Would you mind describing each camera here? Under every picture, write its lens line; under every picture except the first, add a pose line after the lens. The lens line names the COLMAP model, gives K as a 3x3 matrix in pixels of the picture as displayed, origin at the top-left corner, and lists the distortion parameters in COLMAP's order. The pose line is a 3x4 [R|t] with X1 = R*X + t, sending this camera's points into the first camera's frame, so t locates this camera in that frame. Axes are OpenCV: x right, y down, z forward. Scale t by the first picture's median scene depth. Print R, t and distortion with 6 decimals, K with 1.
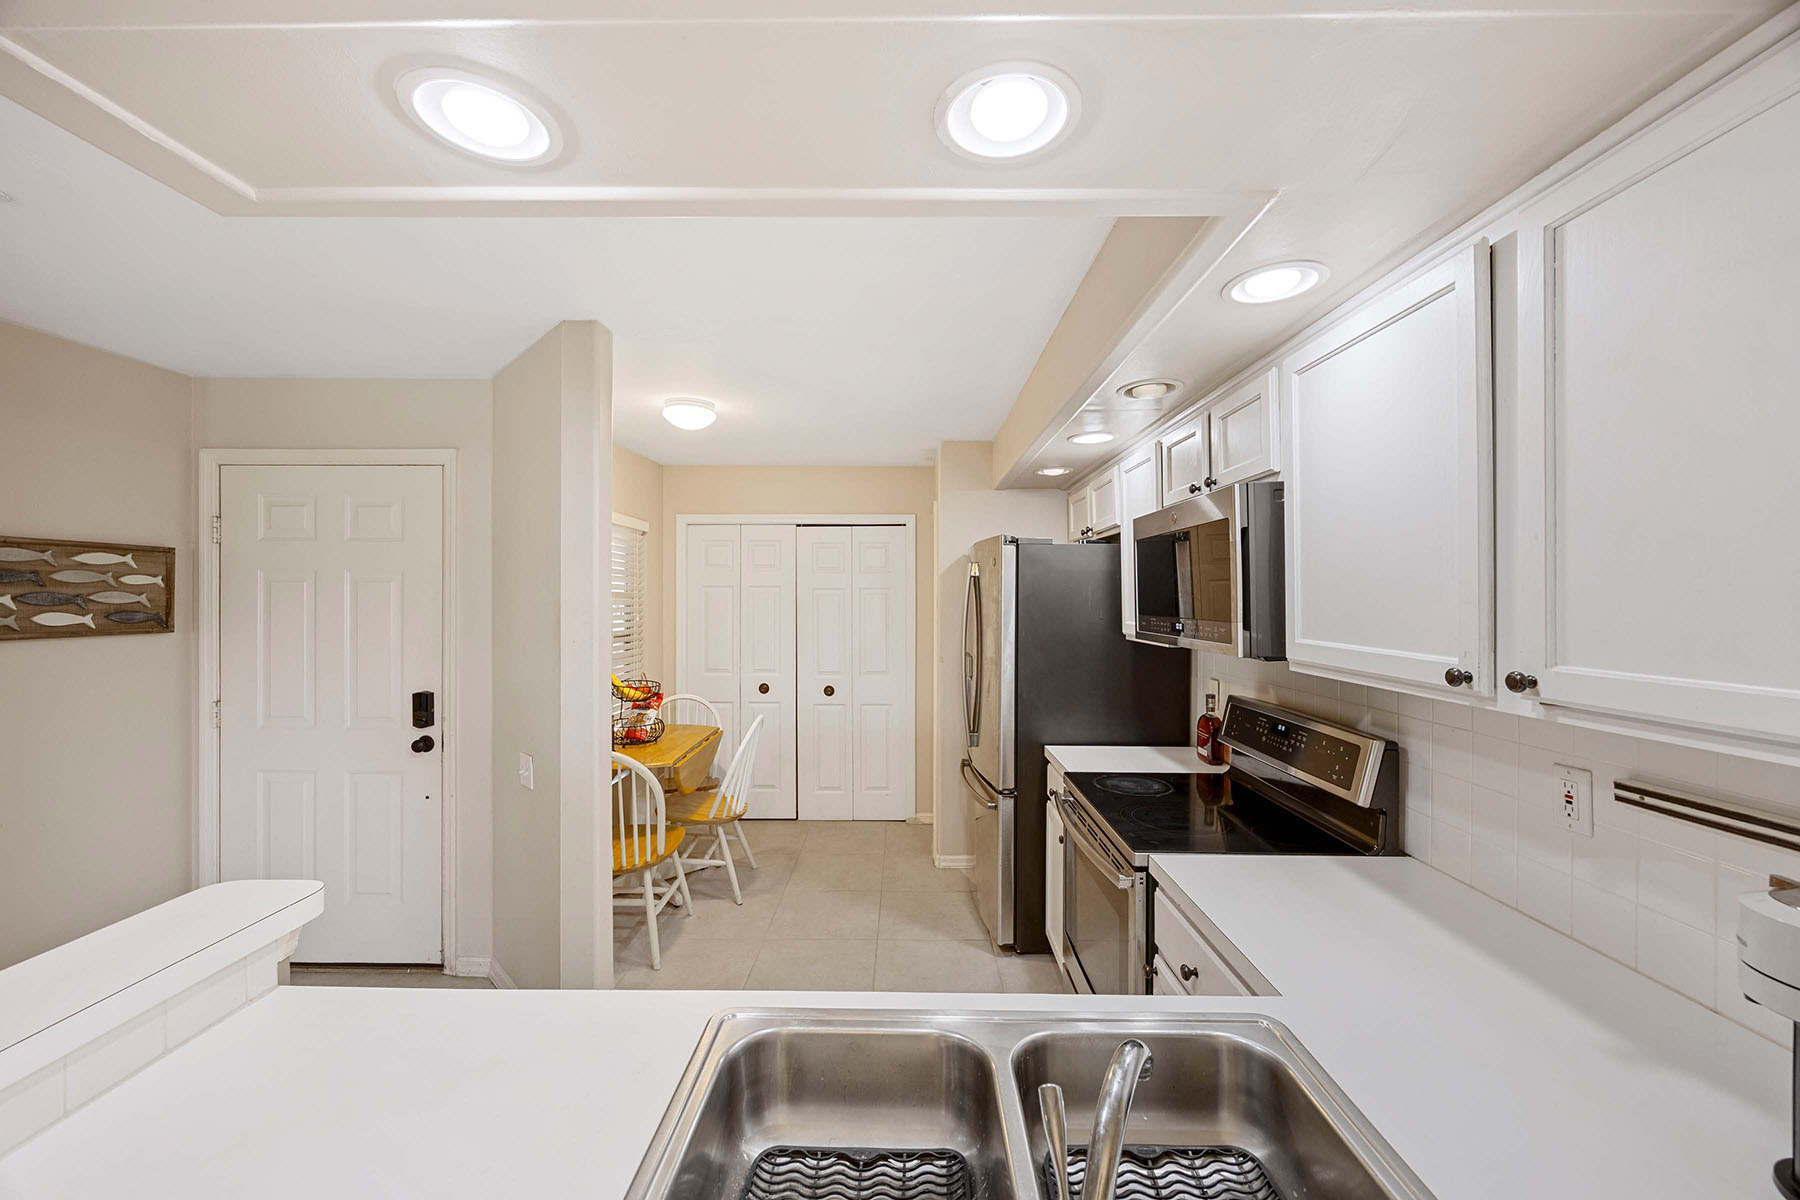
lens RADIAL K [[685.5, 0, 898.6], [0, 685.5, 598.0], [0, 0, 1]] dist [-0.005150, 0.001329]
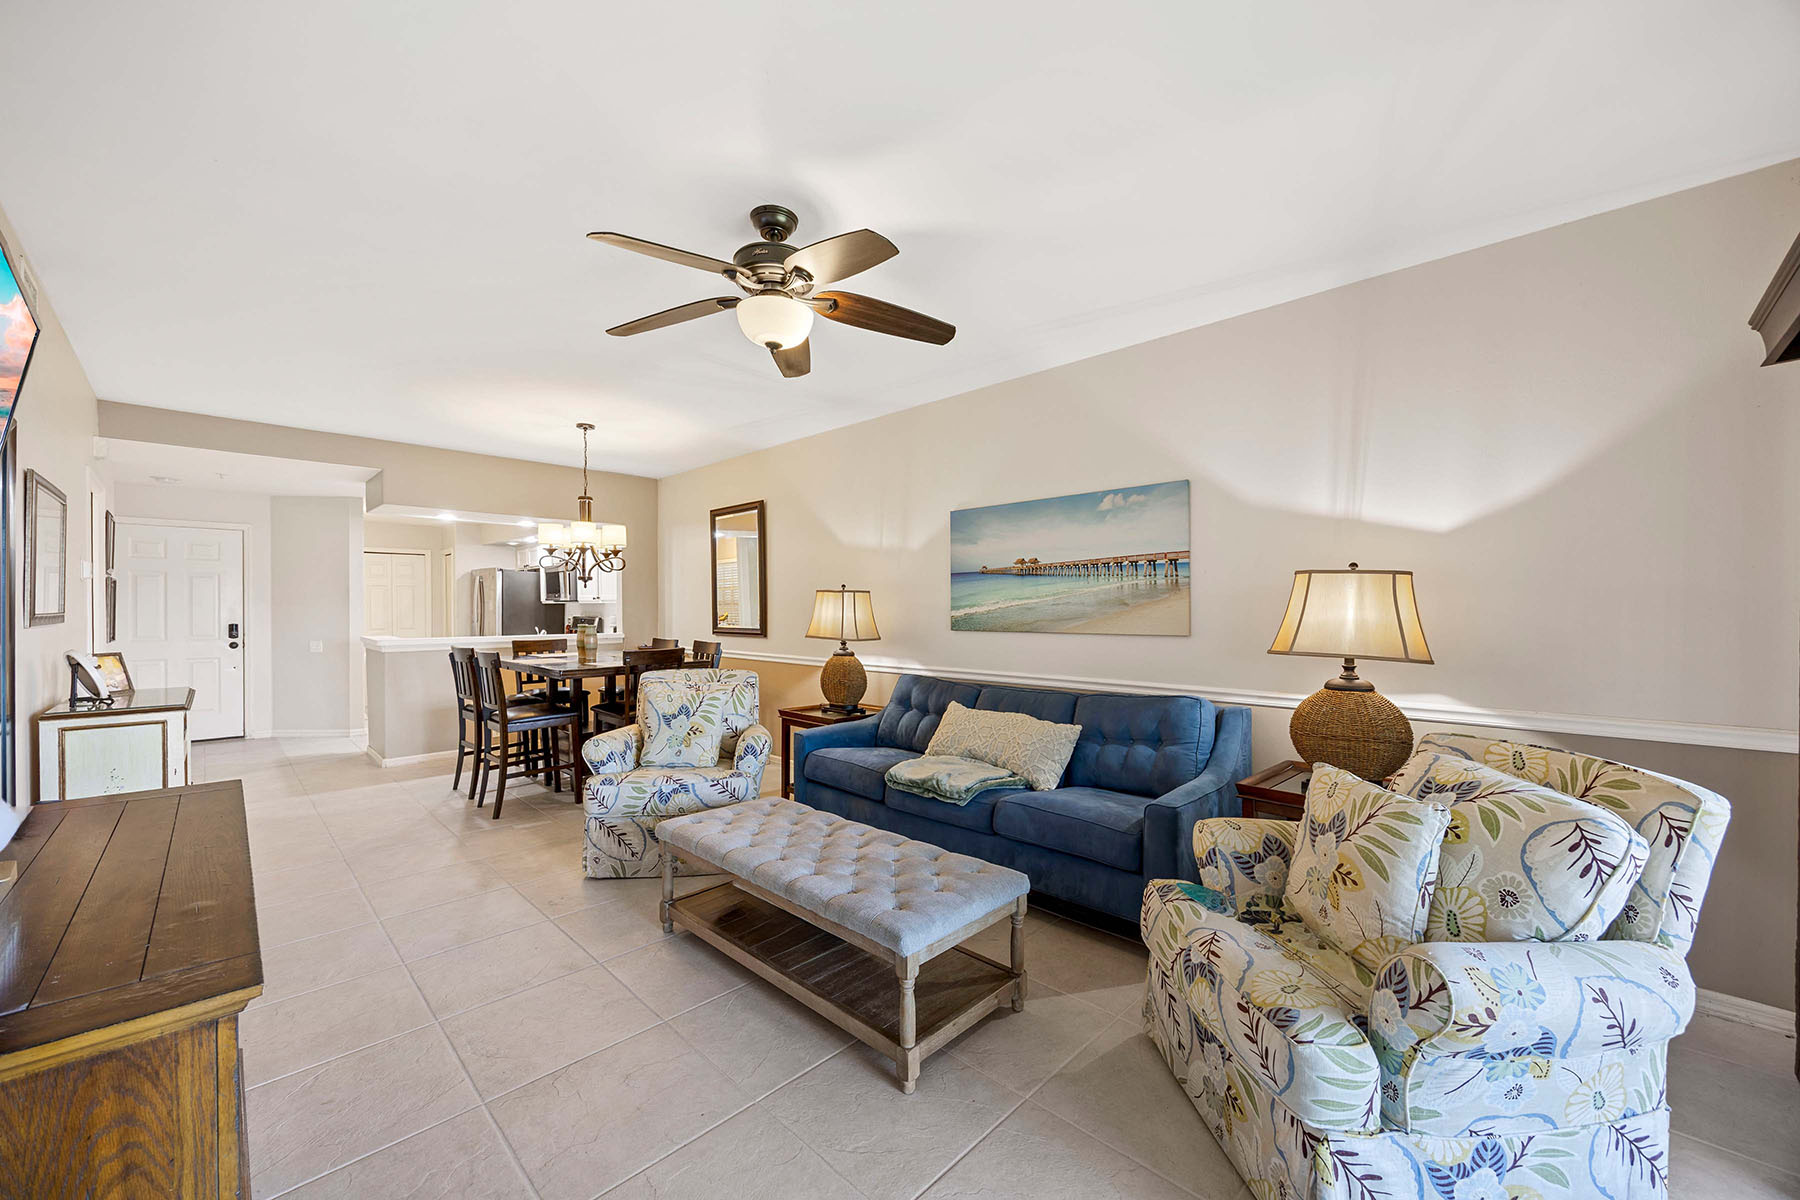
lens RADIAL K [[685.5, 0, 898.0], [0, 685.5, 612.6], [0, 0, 1]] dist [-0.005150, 0.001329]
pose [[0.694574, -0.007350, 0.719383, -0.846555], [0.001591, 0.999961, 0.008682, 0.085711], [-0.719419, -0.004886, 0.694559, -2.511125]]
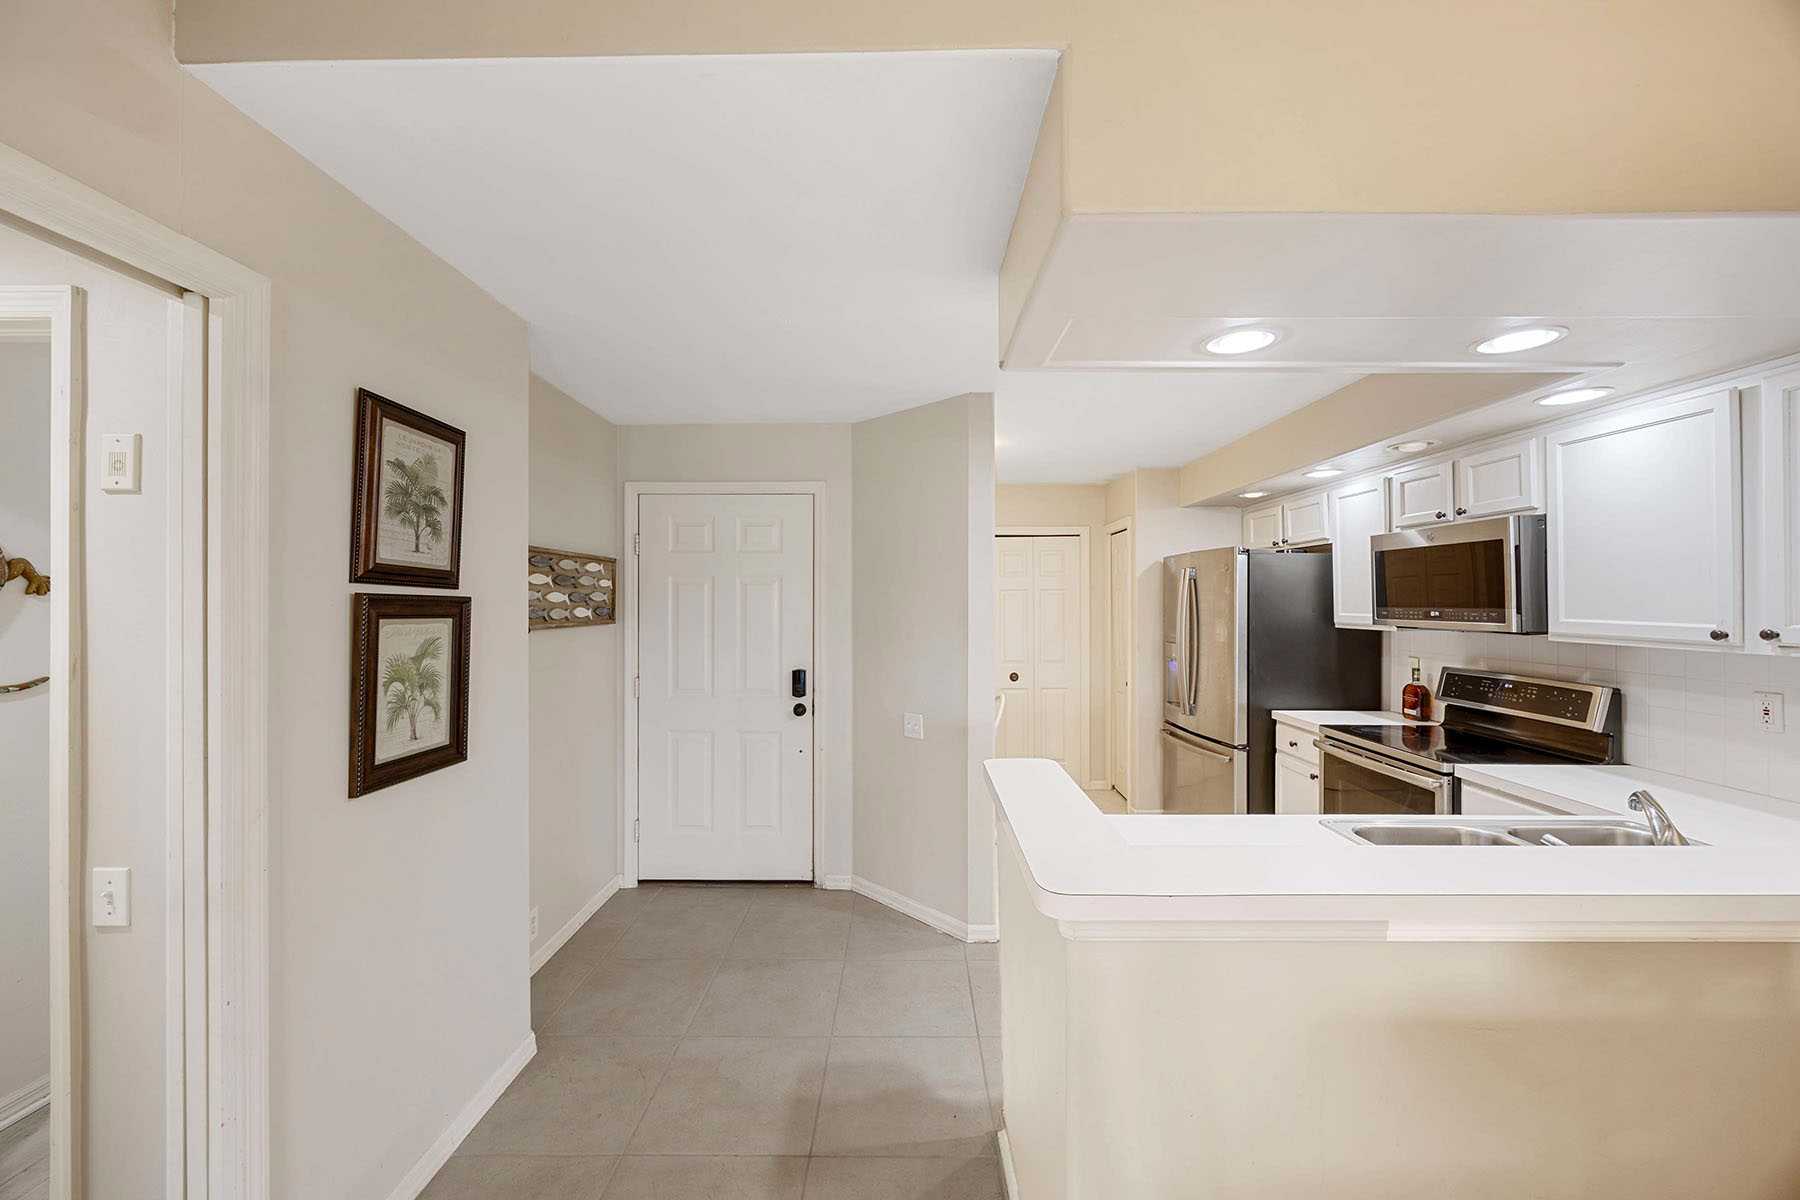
lens RADIAL K [[685.5, 0, 899.6], [0, 685.5, 598.4], [0, 0, 1]] dist [-0.005150, 0.001329]
pose [[0.999996, -0.002753, -0.000220, -0.533584], [0.002752, 0.999986, -0.004500, 0.010282], [0.000233, 0.004499, 0.999990, -0.311747]]
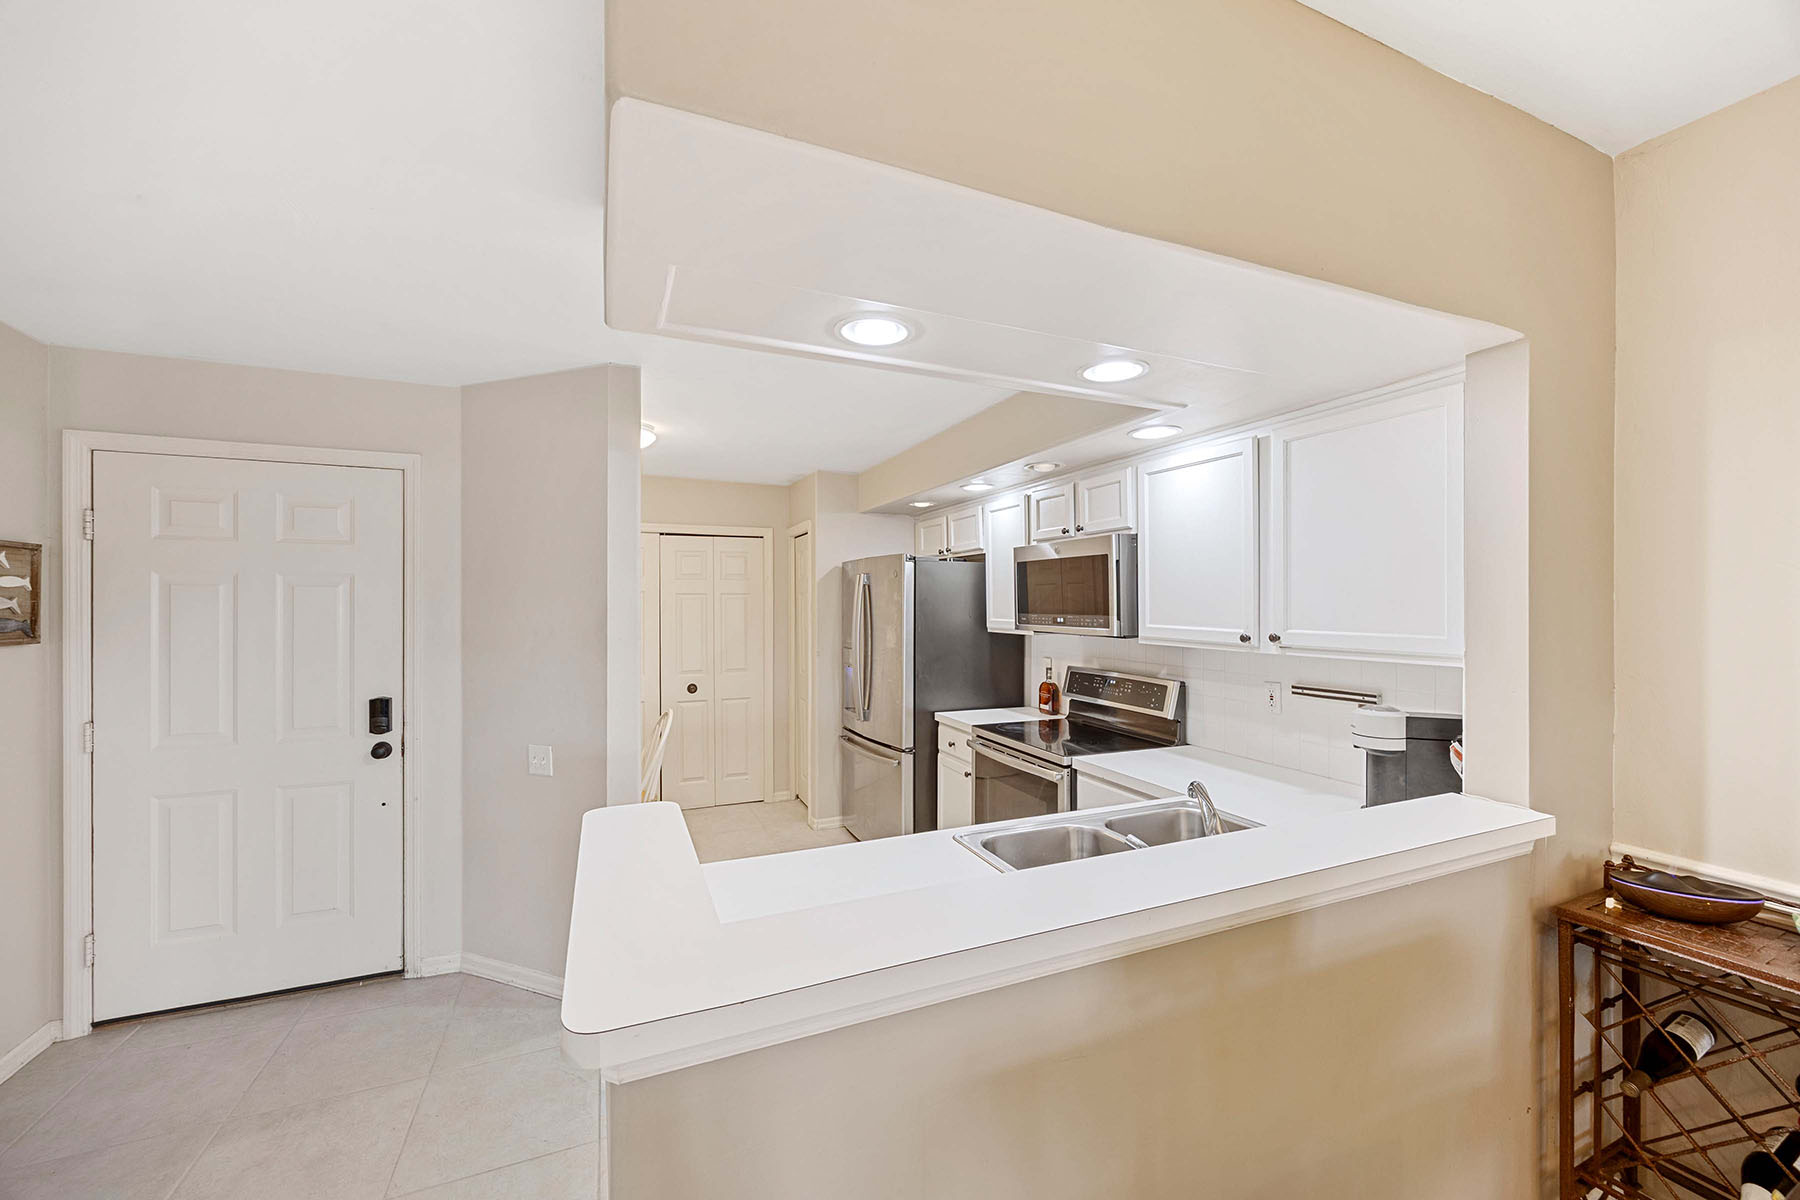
lens RADIAL K [[685.5, 0, 898.3], [0, 685.5, 601.8], [0, 0, 1]] dist [-0.005150, 0.001329]
pose [[0.916330, -0.001143, 0.400423, -0.428470], [0.001815, 0.999998, -0.001298, 0.001484], [-0.400421, 0.001916, 0.916329, -0.217618]]
